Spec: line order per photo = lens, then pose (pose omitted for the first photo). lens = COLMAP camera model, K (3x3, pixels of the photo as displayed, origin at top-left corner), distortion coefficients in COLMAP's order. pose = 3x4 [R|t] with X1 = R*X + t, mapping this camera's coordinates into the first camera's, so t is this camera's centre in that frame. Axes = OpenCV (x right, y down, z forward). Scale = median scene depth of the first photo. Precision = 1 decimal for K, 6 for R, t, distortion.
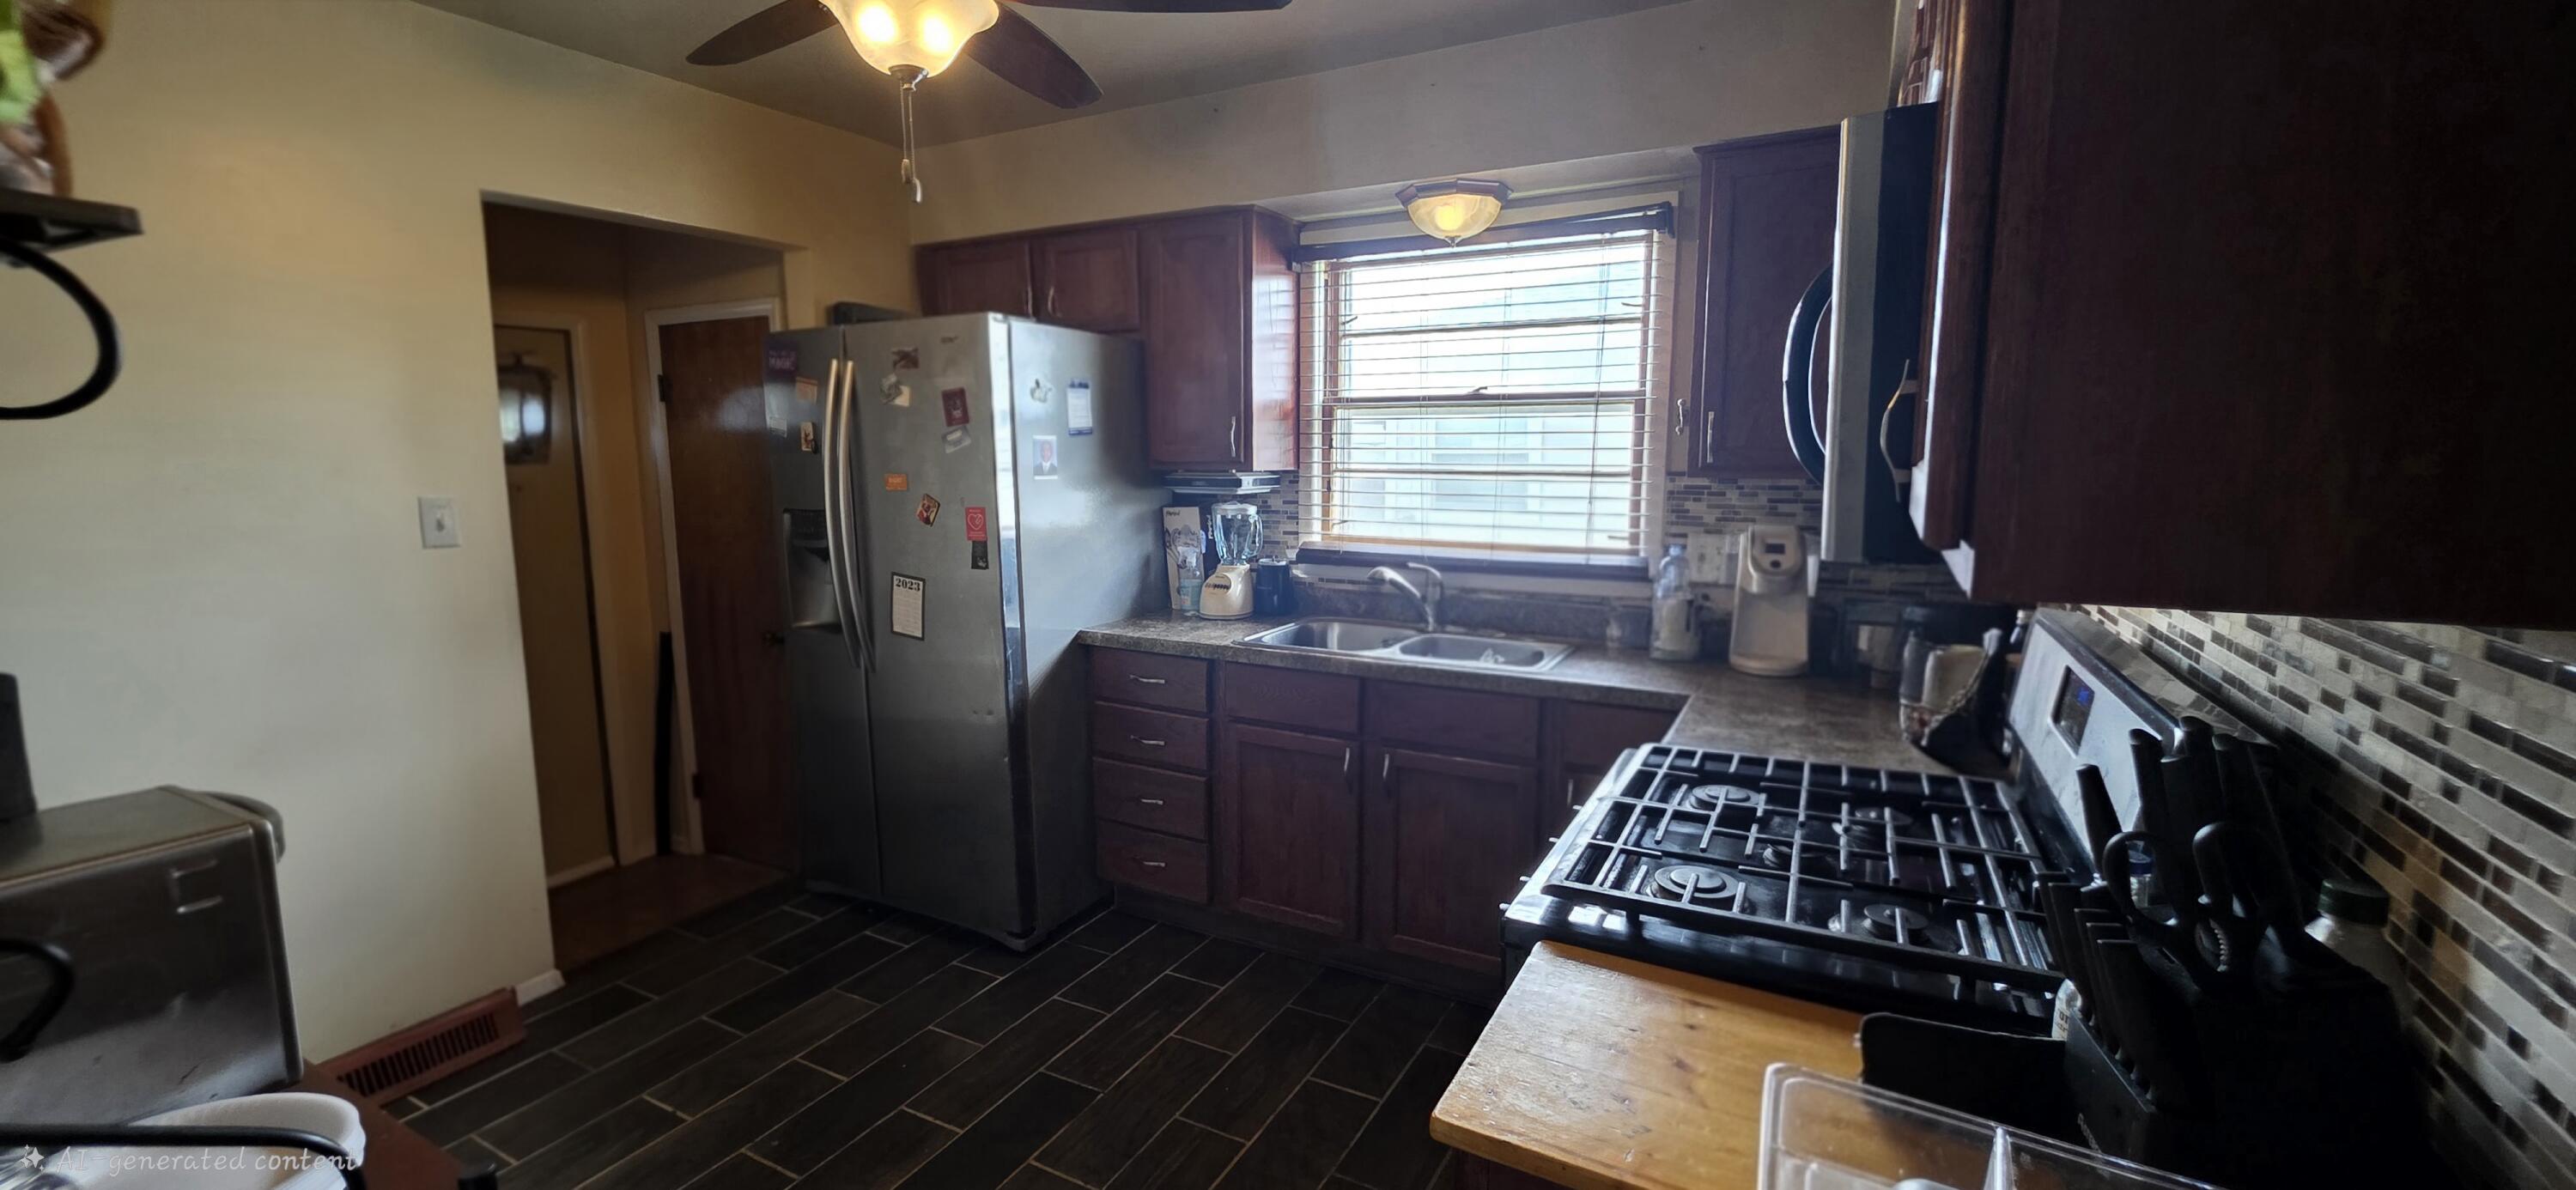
lens RADIAL K [[1032.1, 0, 1272.1], [0, 1032.1, 592.3], [0, 0, 1]] dist [0.000884, 0.000032]
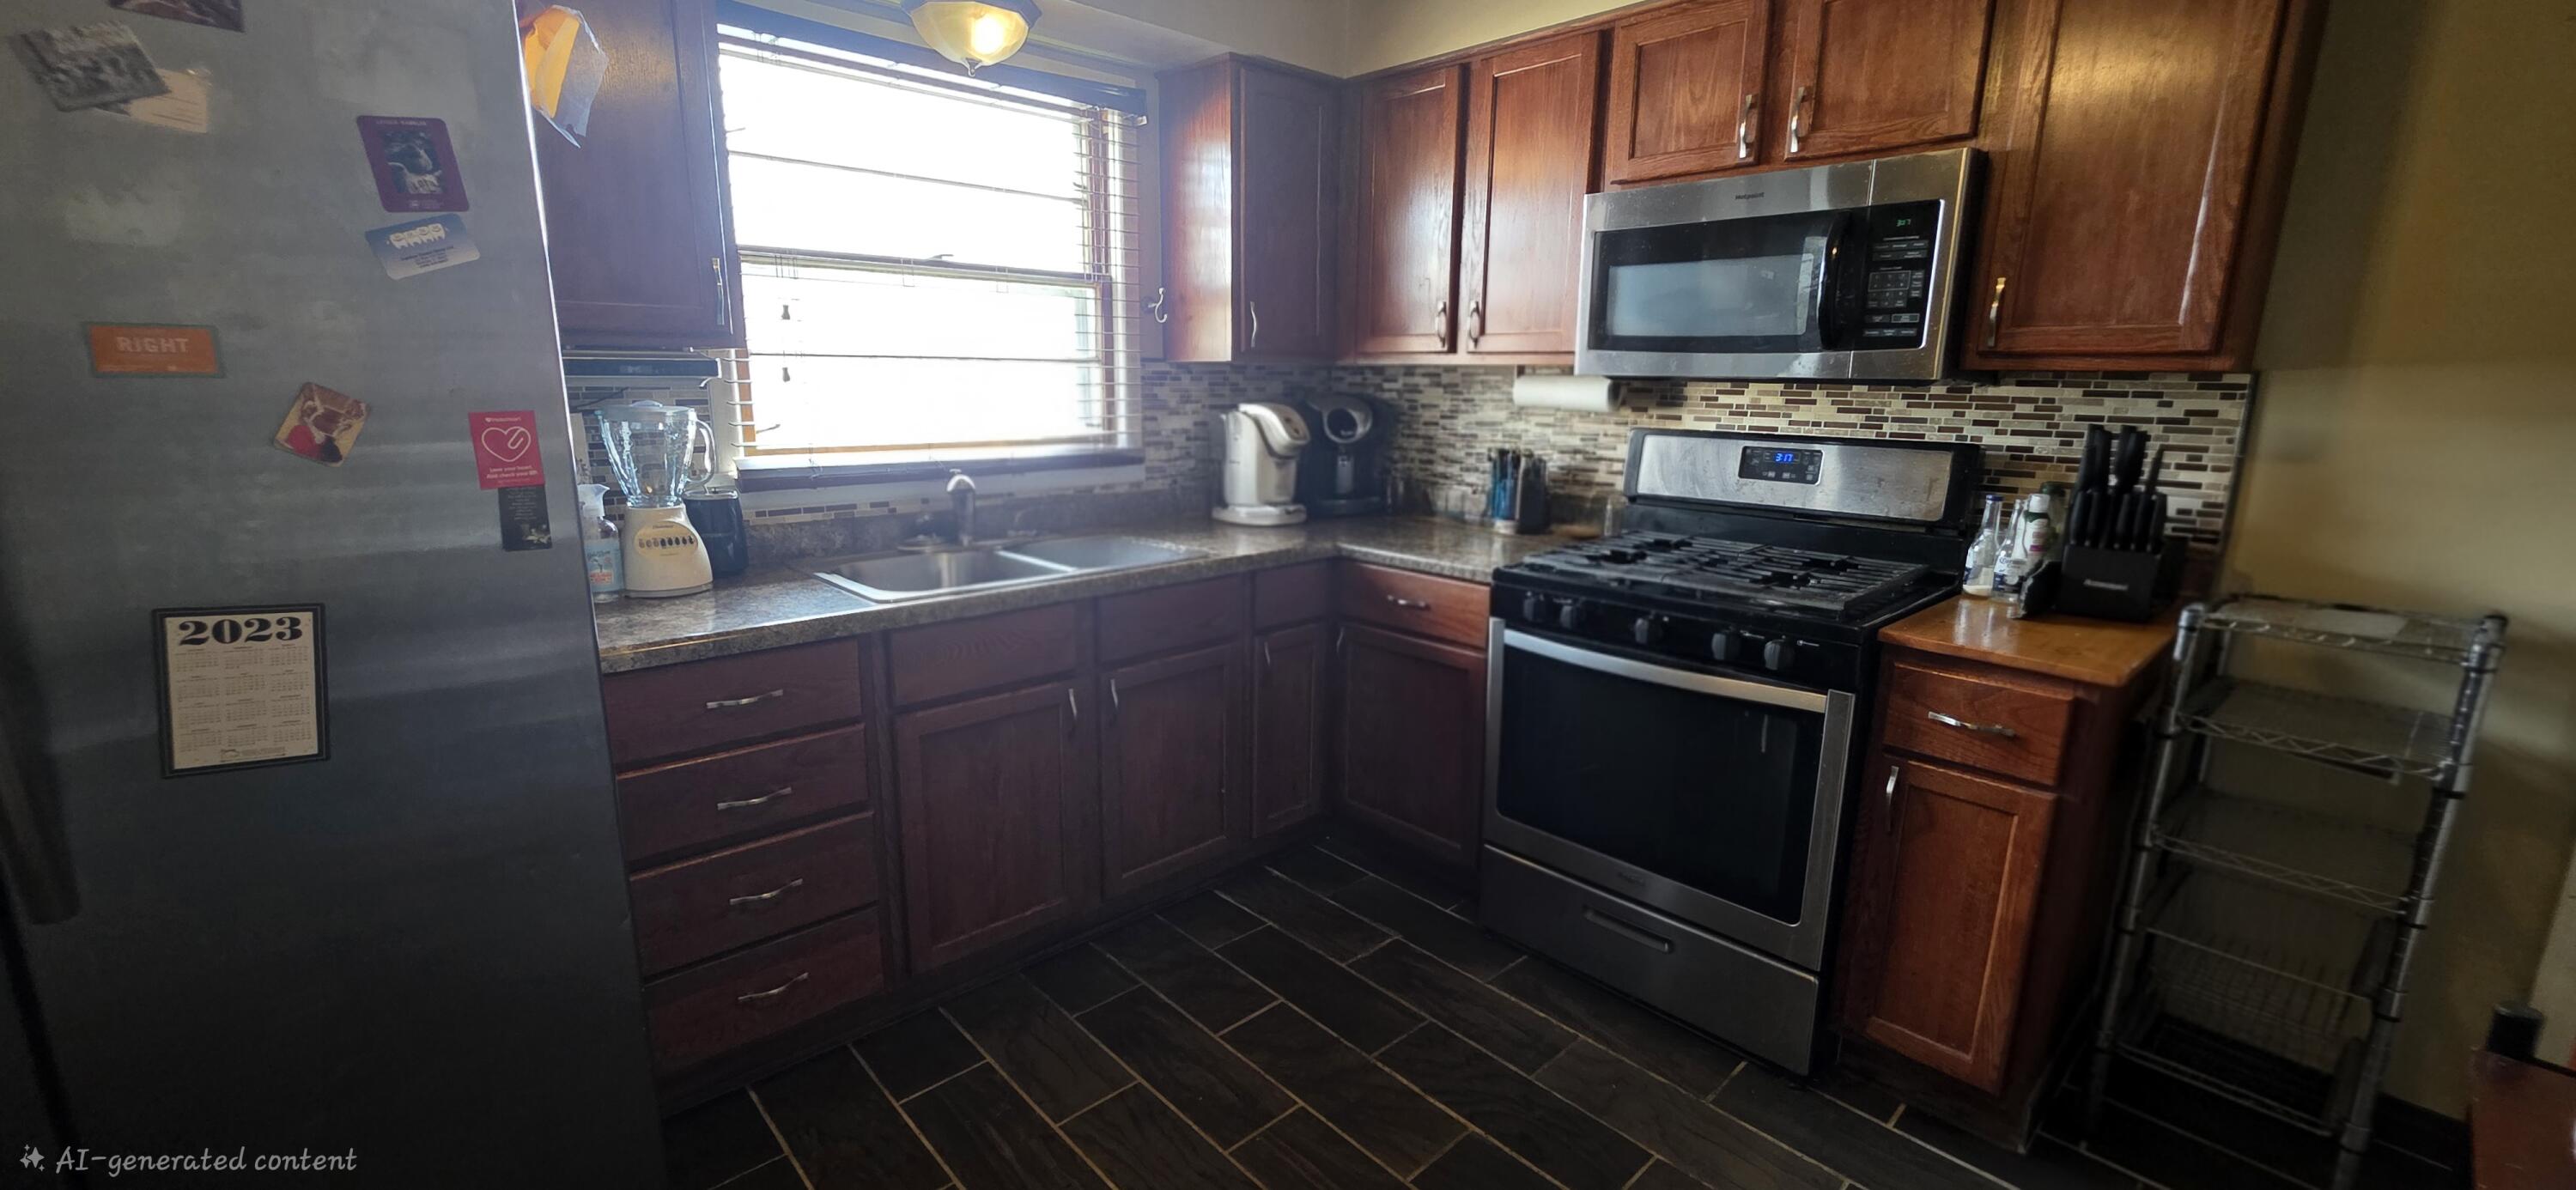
lens RADIAL K [[1032.1, 0, 1281.1], [0, 1032.1, 588.4], [0, 0, 1]] dist [0.000884, 0.000032]
pose [[0.306236, -0.190233, 0.932754, -0.600770], [0.118226, 0.979844, 0.161021, -0.039244], [-0.944586, 0.060965, 0.322554, 0.540724]]
